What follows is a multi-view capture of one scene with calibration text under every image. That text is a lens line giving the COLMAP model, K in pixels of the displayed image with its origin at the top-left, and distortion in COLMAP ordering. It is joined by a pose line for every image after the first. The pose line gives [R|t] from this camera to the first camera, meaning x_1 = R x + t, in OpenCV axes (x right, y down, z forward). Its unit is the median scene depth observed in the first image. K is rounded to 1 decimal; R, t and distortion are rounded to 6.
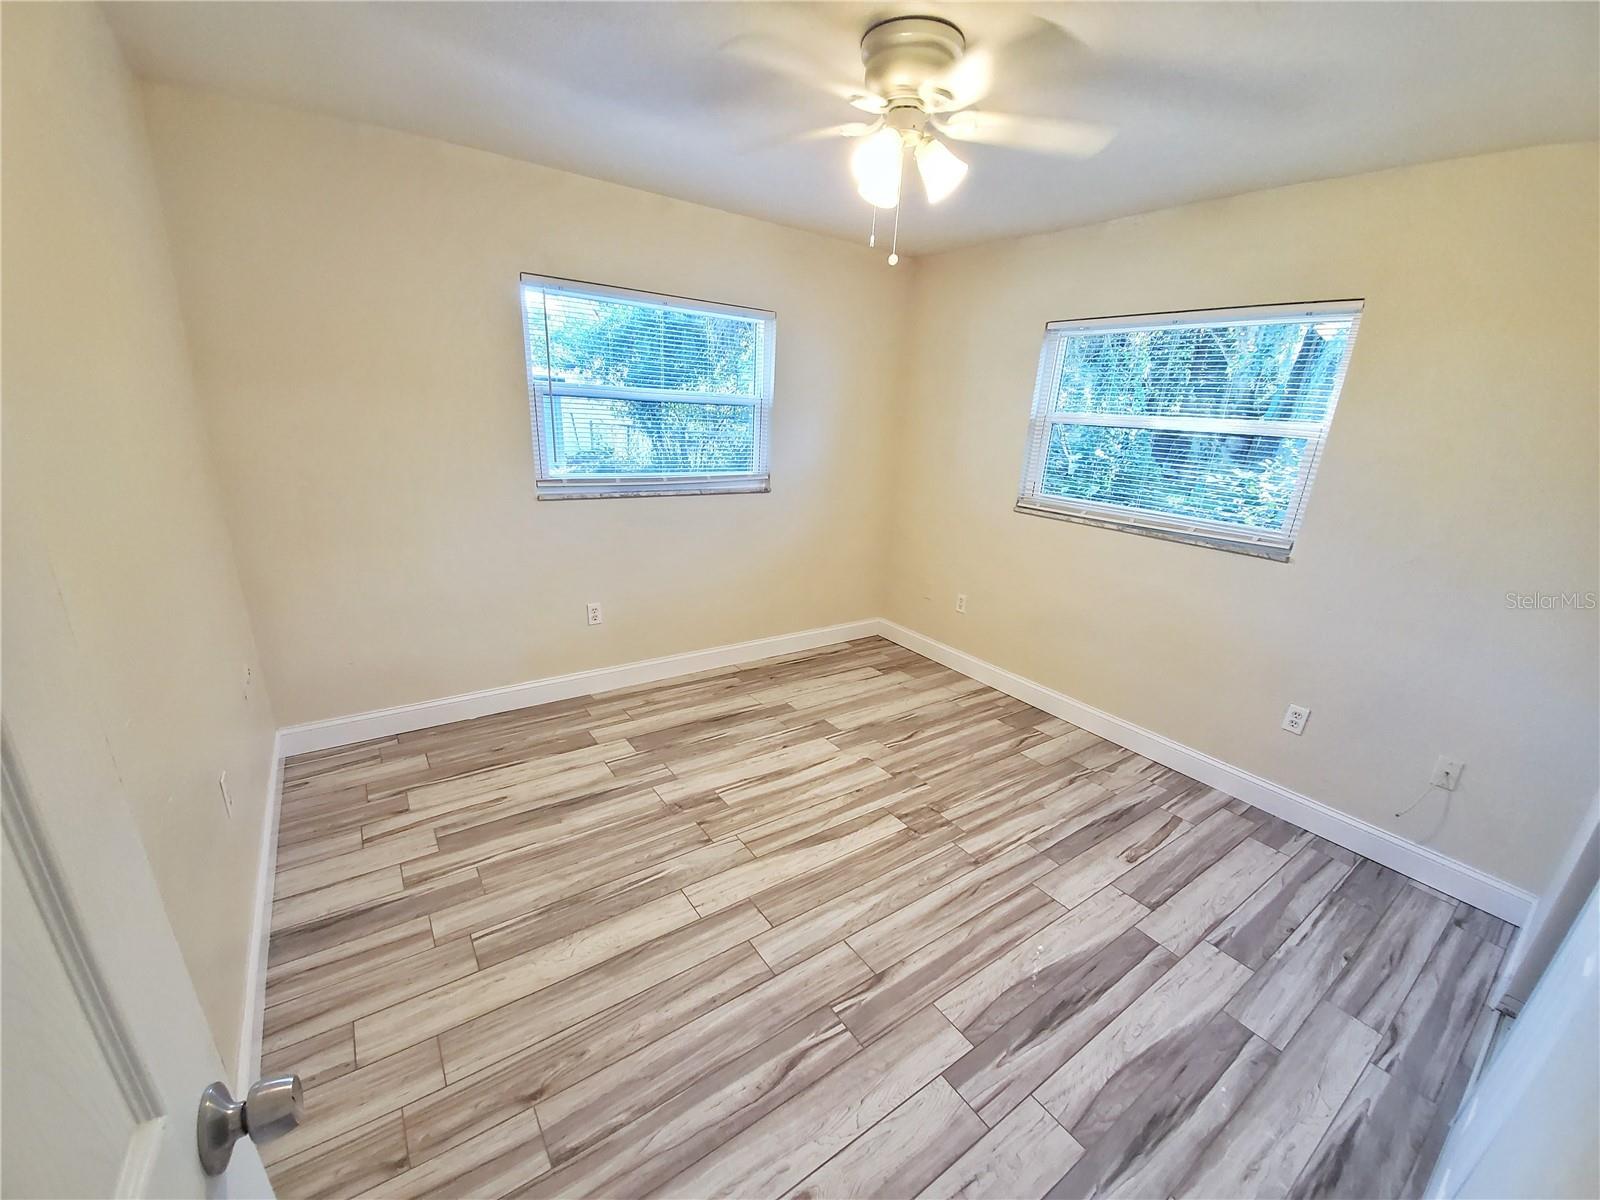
lens RADIAL K [[633.9, 0, 798.5], [0, 633.9, 624.5], [0, 0, 1]] dist [0.010787, -0.016680]
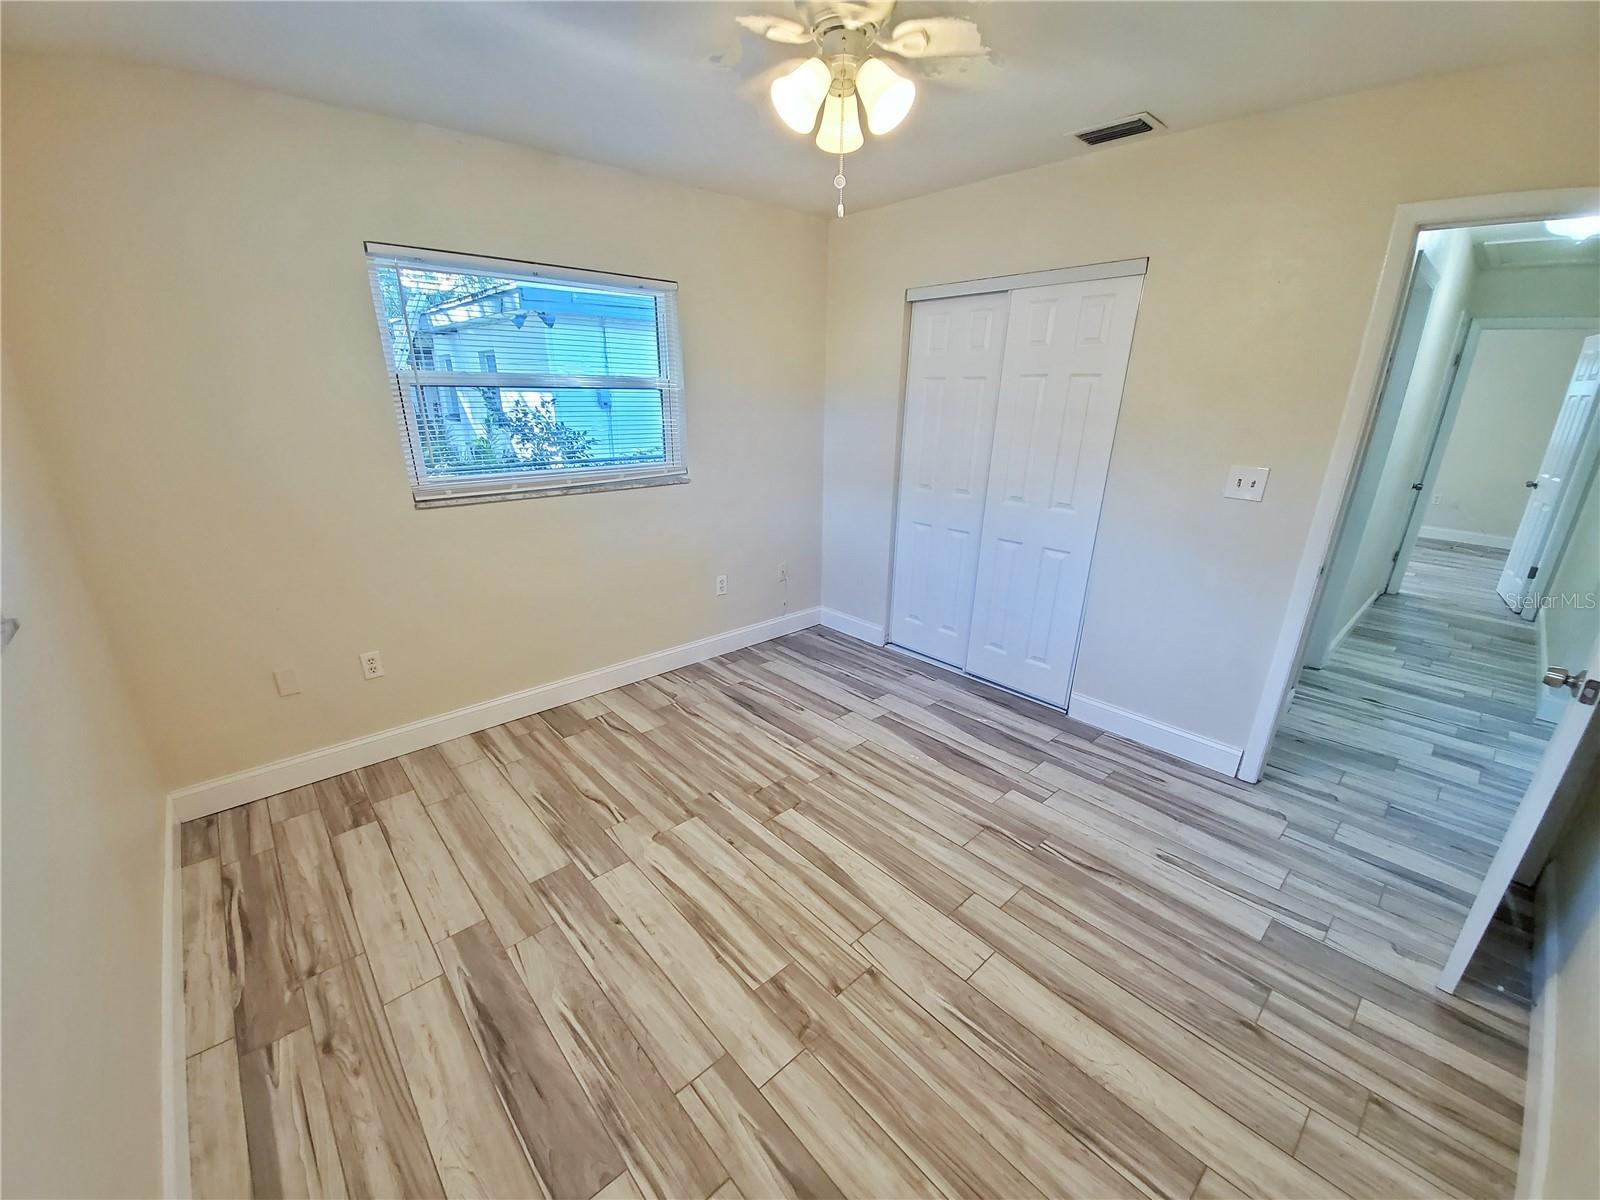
lens RADIAL K [[633.9, 0, 798.5], [0, 633.9, 624.5], [0, 0, 1]] dist [0.010787, -0.016680]
pose [[-0.118375, -0.394999, 0.911023, -0.636196], [0.304157, 0.858949, 0.411942, -0.341897], [-0.945239, 0.325858, 0.018463, 0.902341]]
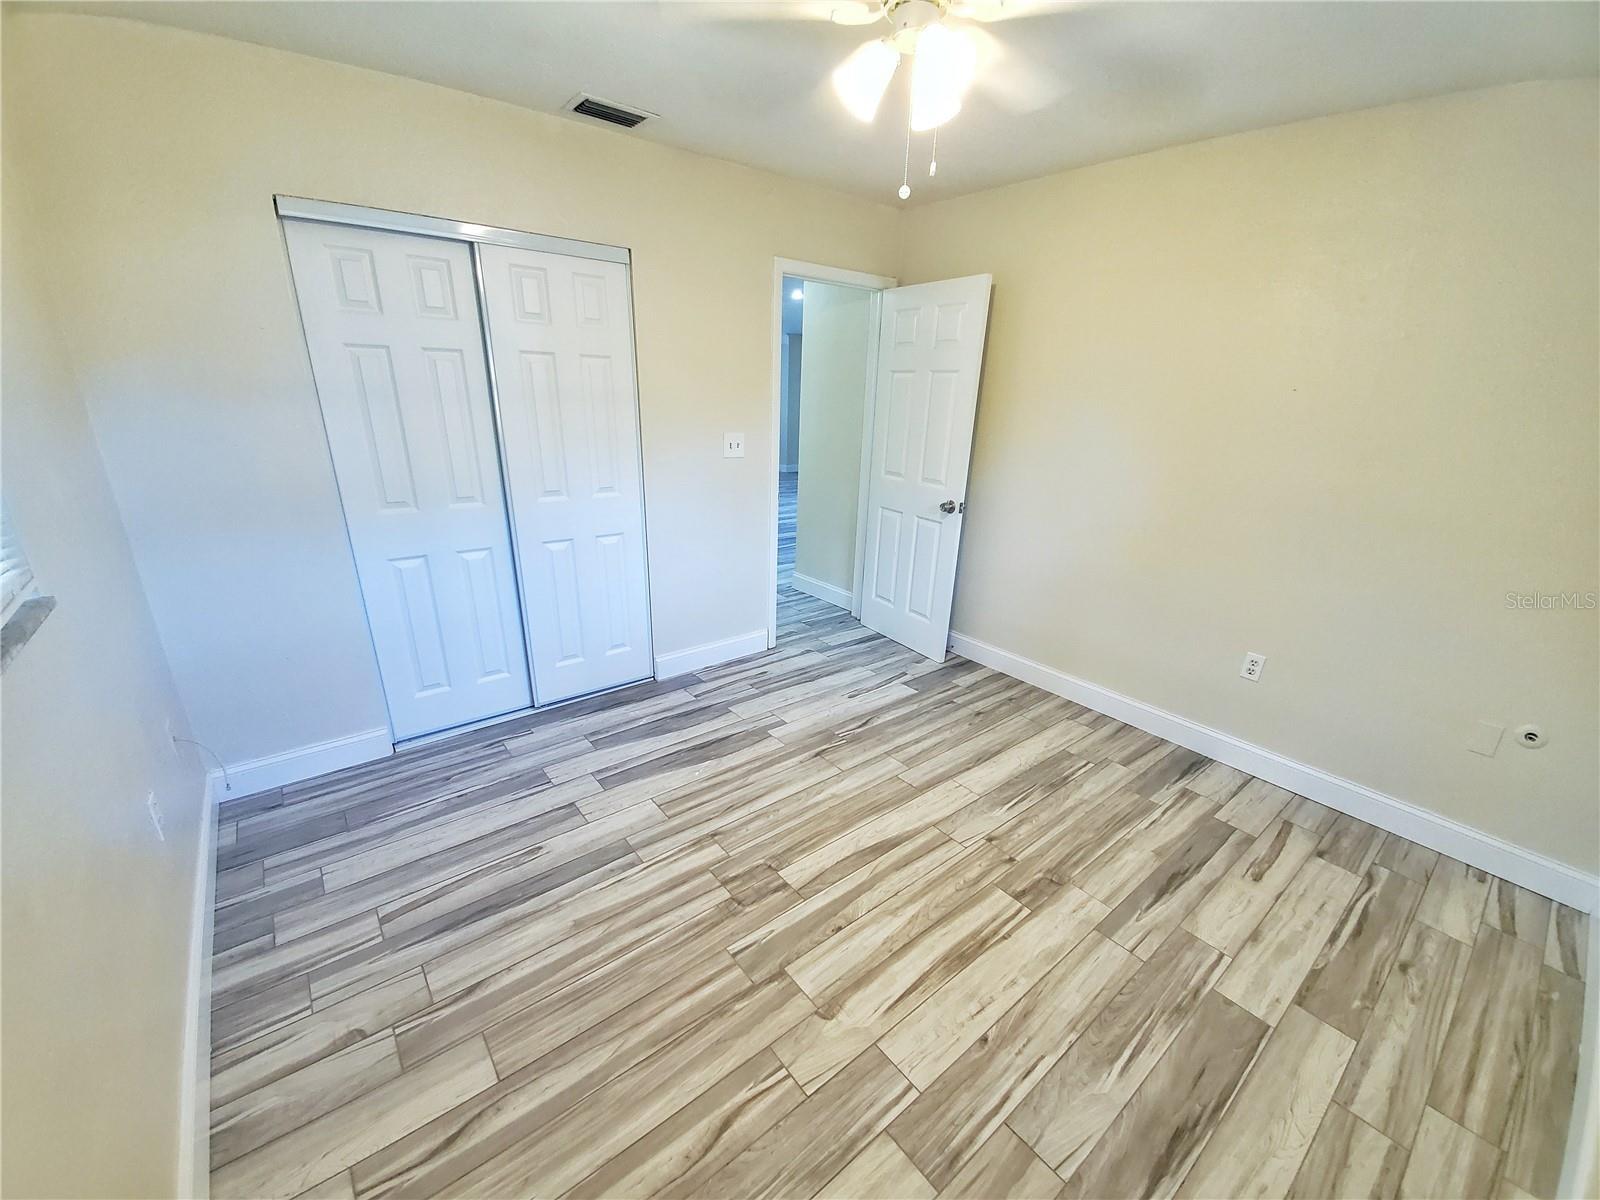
lens RADIAL K [[633.9, 0, 798.5], [0, 633.9, 624.5], [0, 0, 1]] dist [0.010787, -0.016680]
pose [[-0.994432, -0.057102, -0.088572, 0.244073], [-0.100145, 0.773741, 0.625536, -0.474995], [0.032812, 0.630923, -0.775151, 1.484409]]
